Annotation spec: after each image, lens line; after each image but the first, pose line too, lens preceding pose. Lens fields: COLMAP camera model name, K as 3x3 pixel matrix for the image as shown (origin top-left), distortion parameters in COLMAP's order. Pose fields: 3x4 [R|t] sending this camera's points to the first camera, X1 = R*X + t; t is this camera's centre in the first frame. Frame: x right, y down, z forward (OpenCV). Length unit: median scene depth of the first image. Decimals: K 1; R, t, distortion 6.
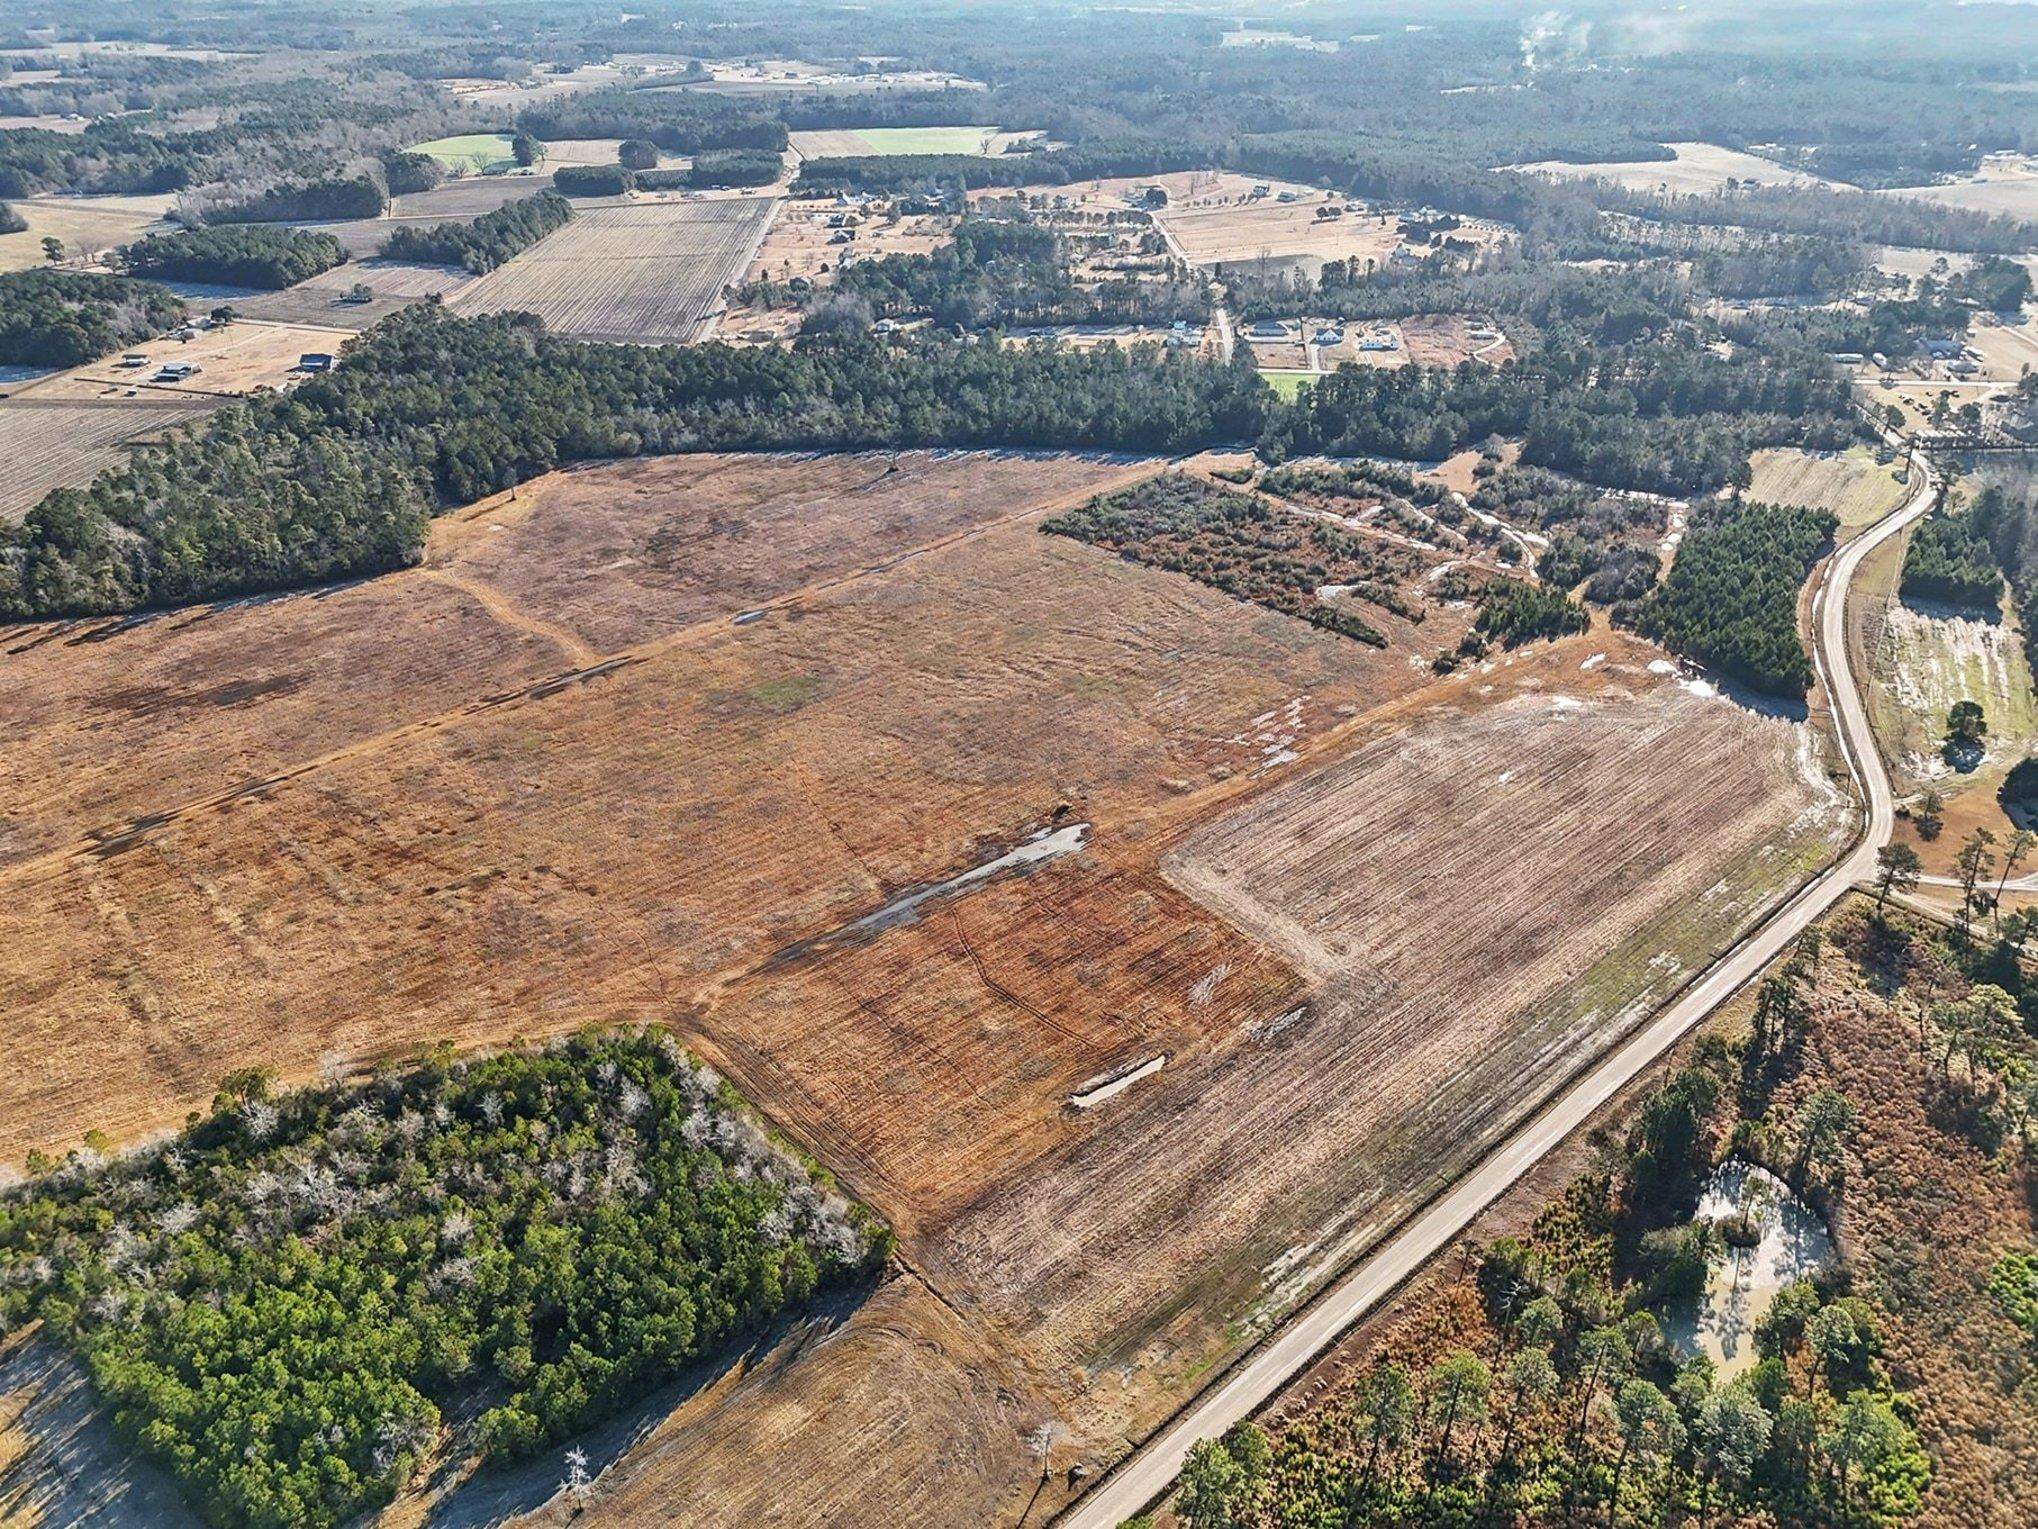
lens RADIAL K [[1497.4, 0, 1030.1], [0, 1497.4, 767.5], [0, 0, 1]] dist [0.082071, -0.082492]
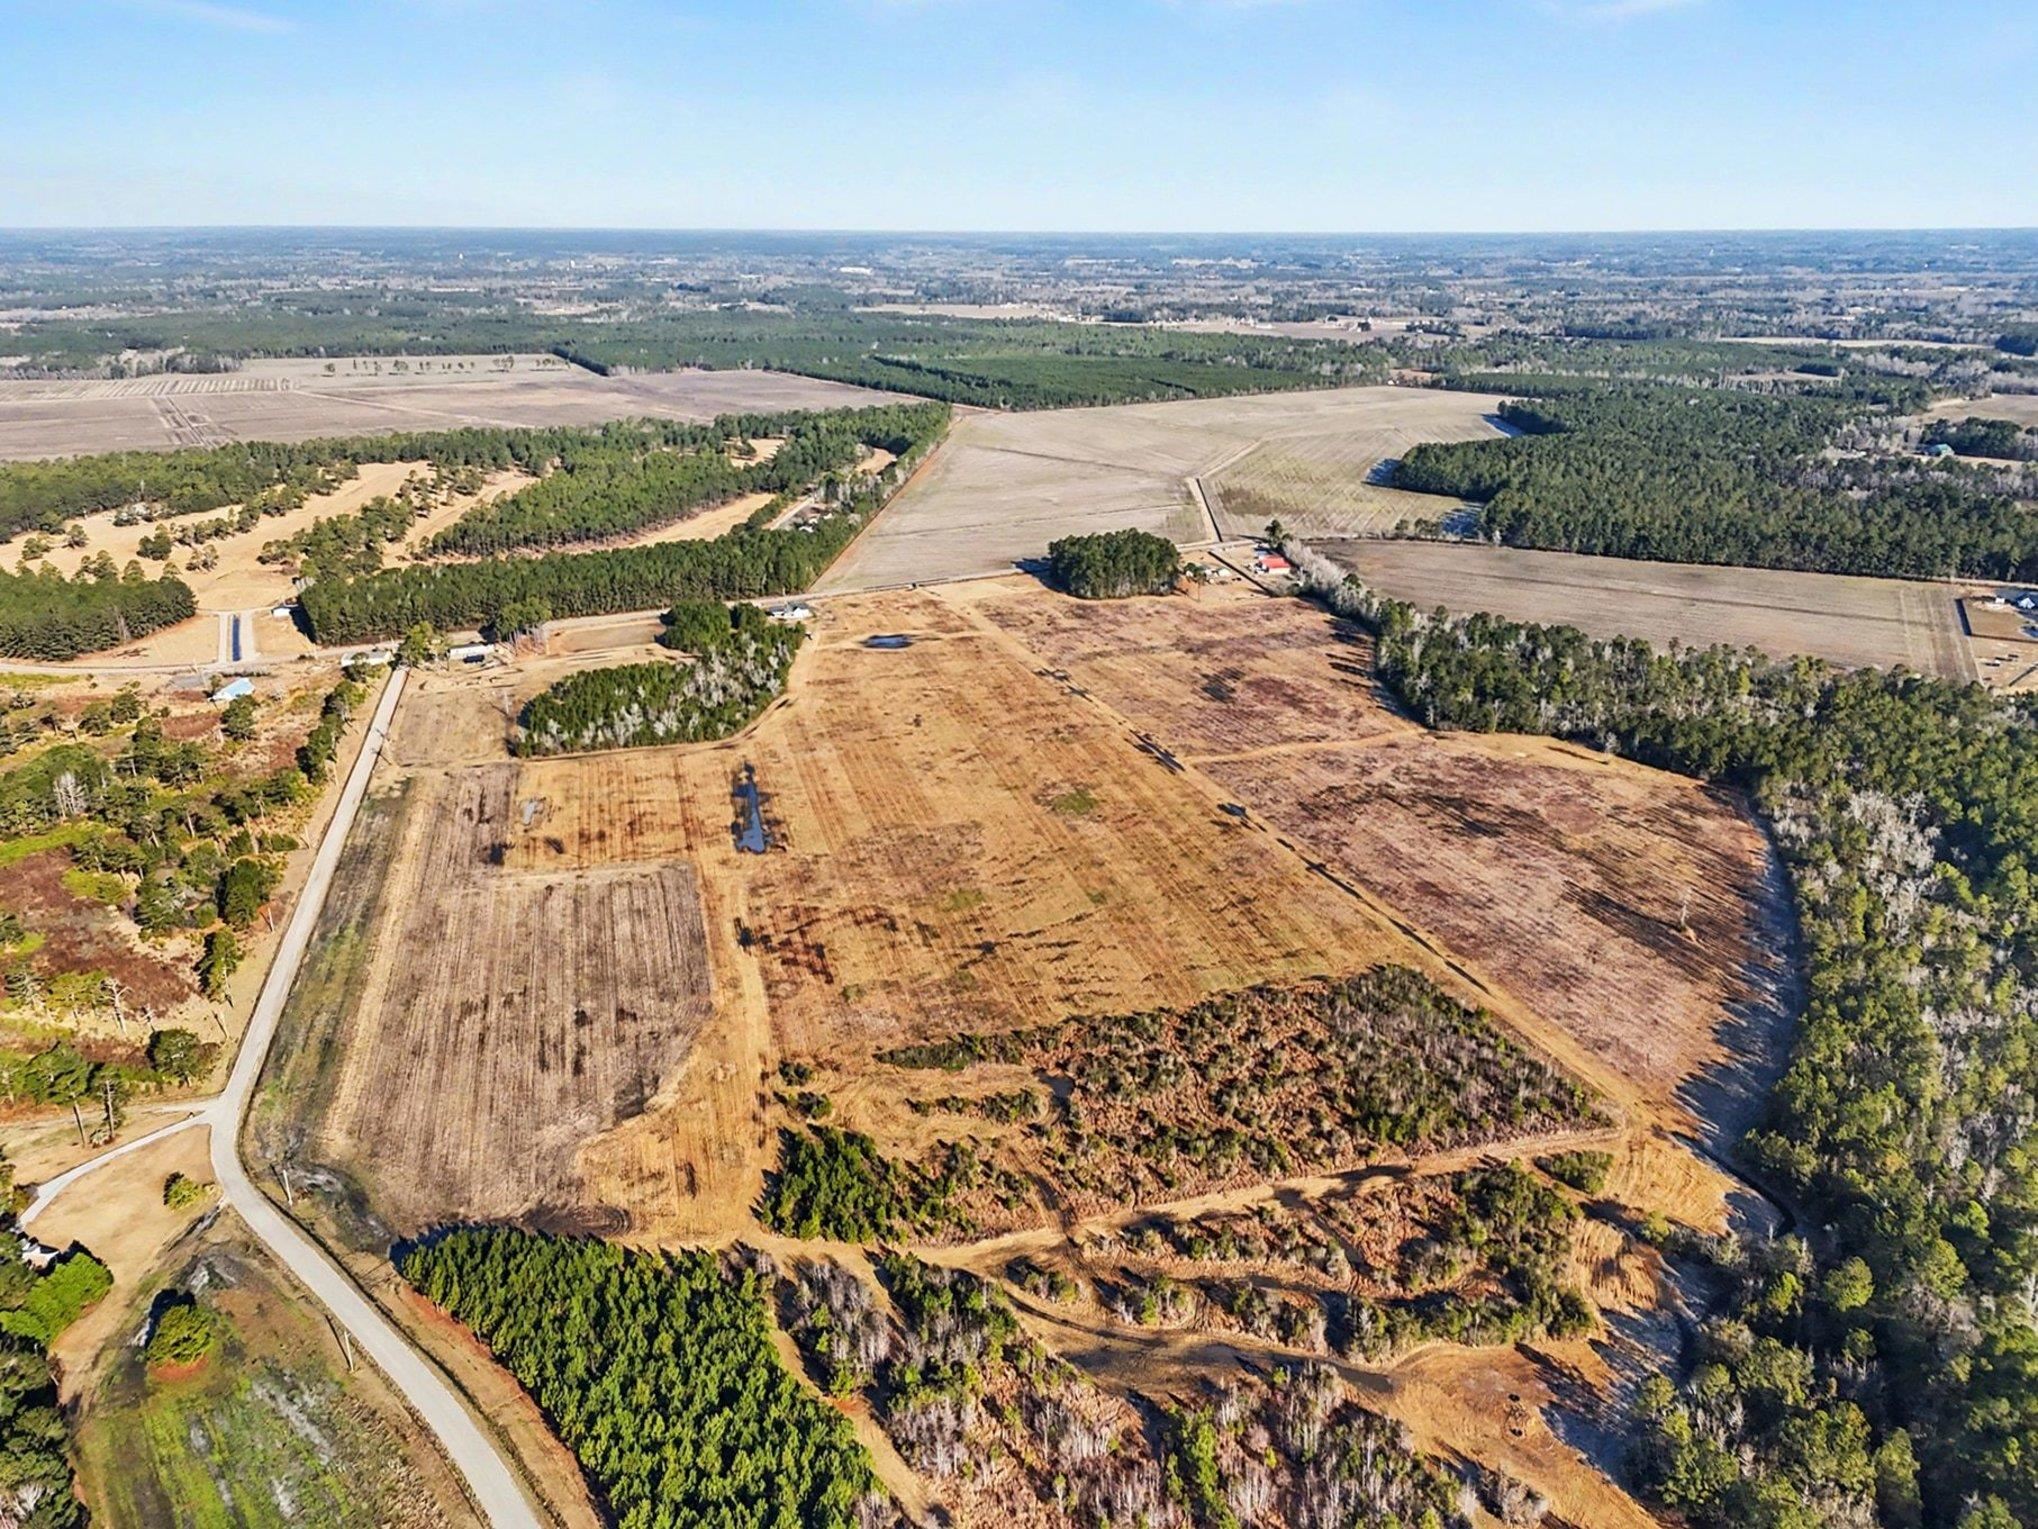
lens RADIAL K [[1513.0, 0, 1049.6], [0, 1513.0, 772.9], [0, 0, 1]] dist [0.090970, -0.105137]
pose [[-0.434373, 0.307491, -0.846623, 0.826350], [-0.439725, 0.747920, 0.497250, -0.631328], [0.786106, 0.588273, -0.189665, 1.122084]]
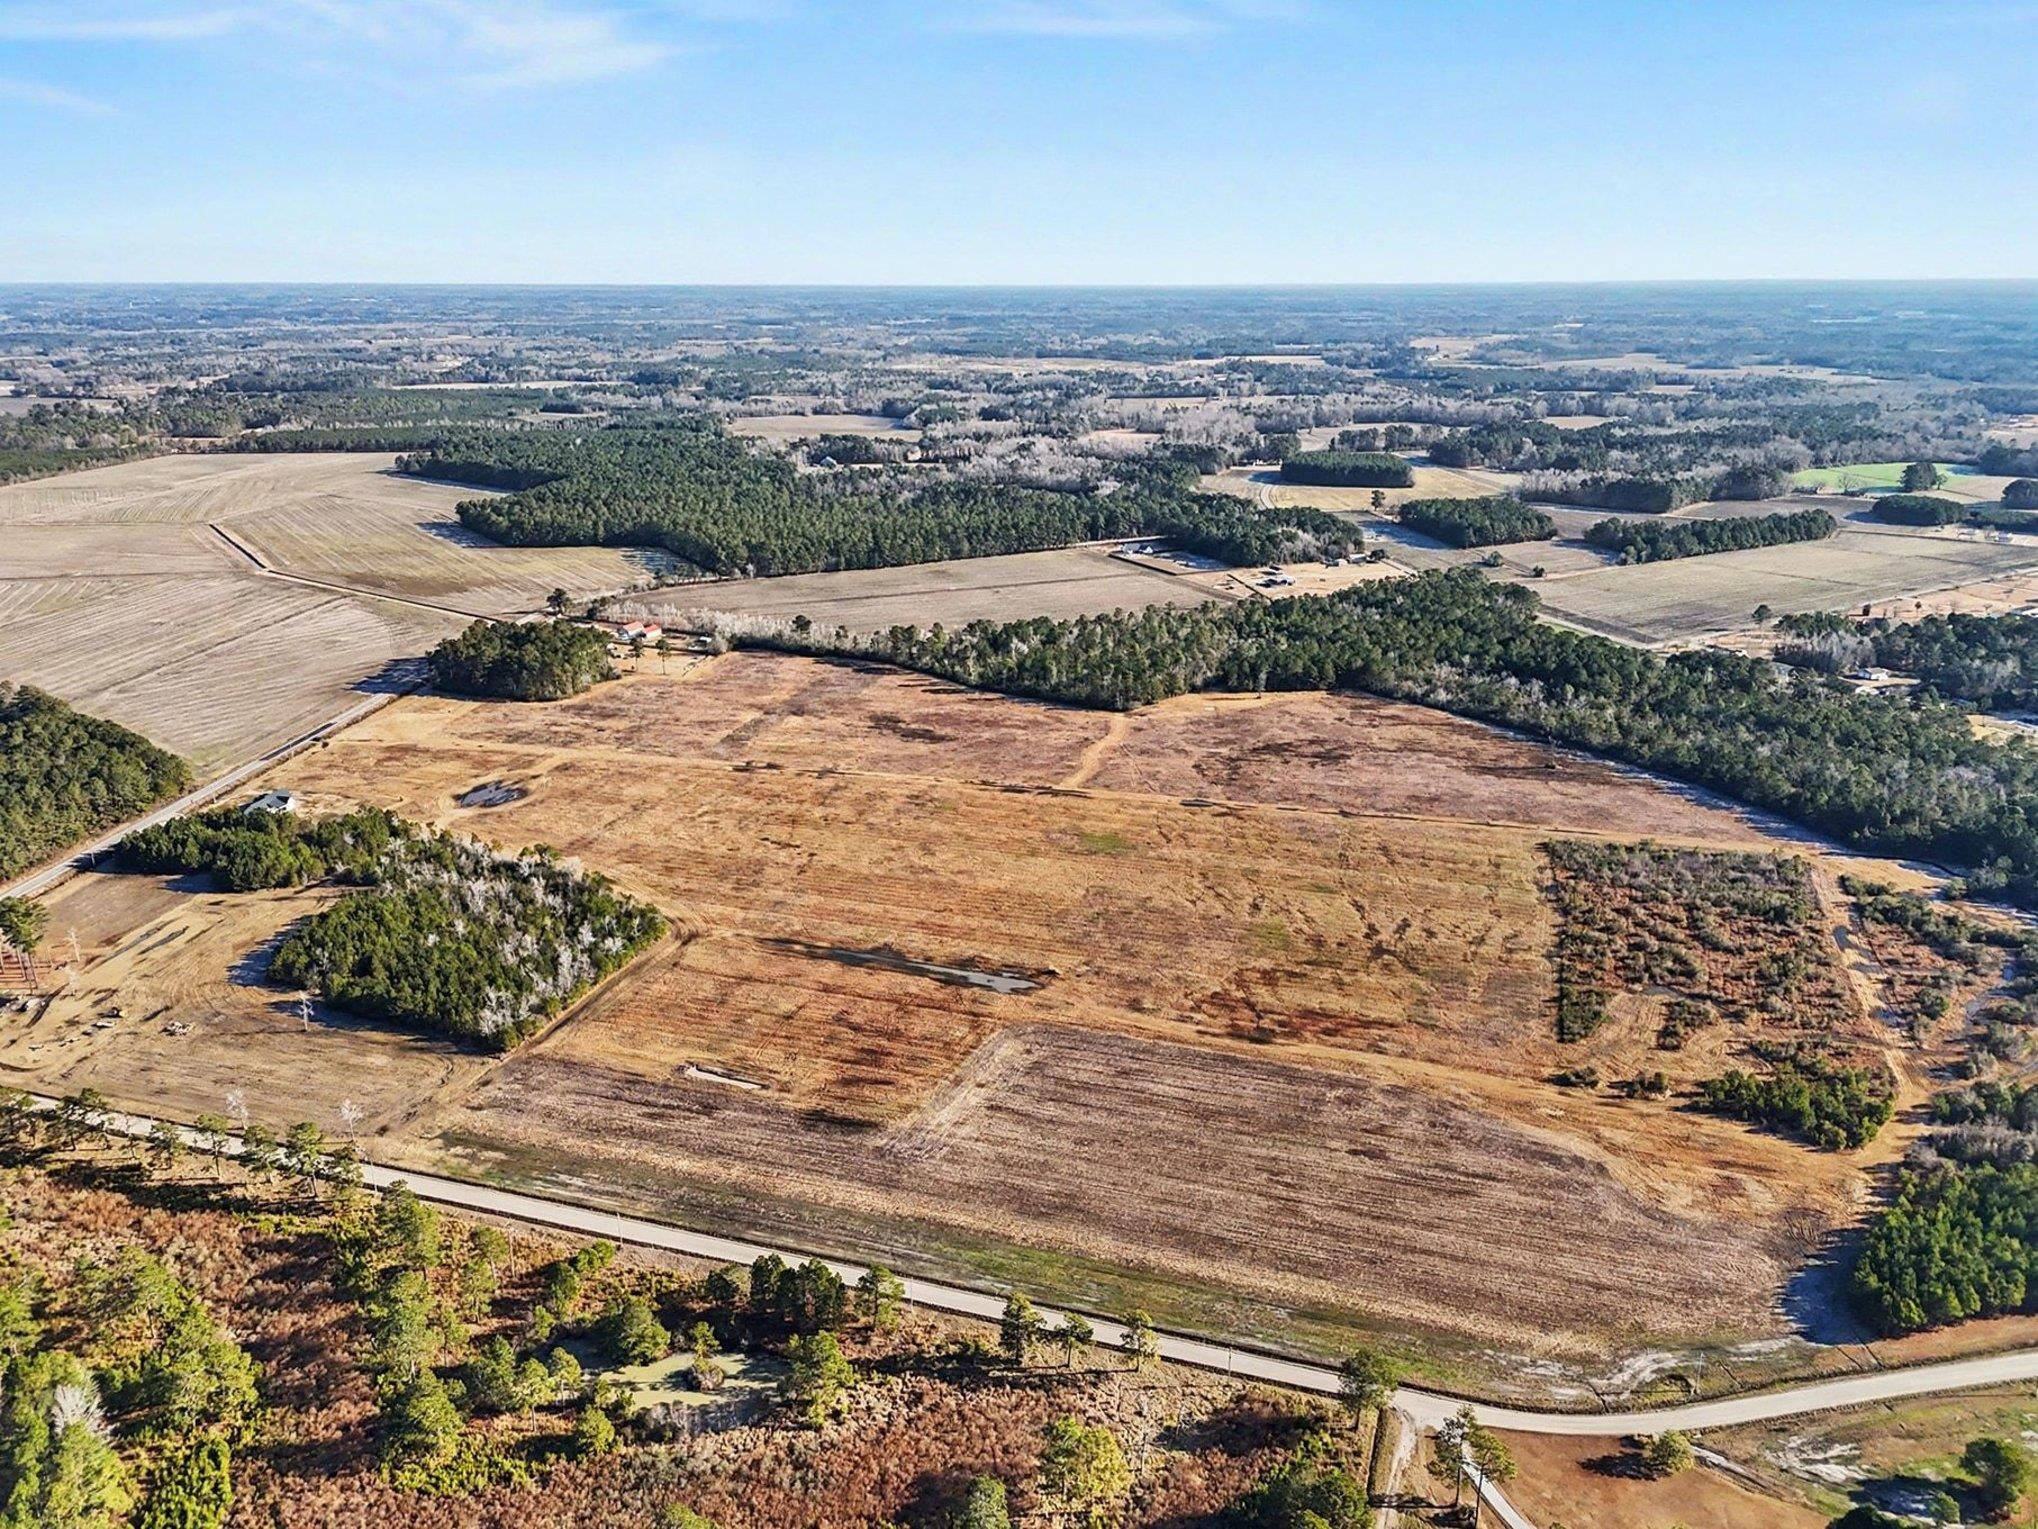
lens RADIAL K [[1493.6, 0, 1037.0], [0, 1493.6, 763.4], [0, 0, 1]] dist [0.083968, -0.079083]
pose [[0.486947, 0.271634, -0.830119, 0.747210], [-0.424114, 0.904381, 0.047149, -0.134832], [0.763551, 0.329106, 0.555590, 0.241491]]
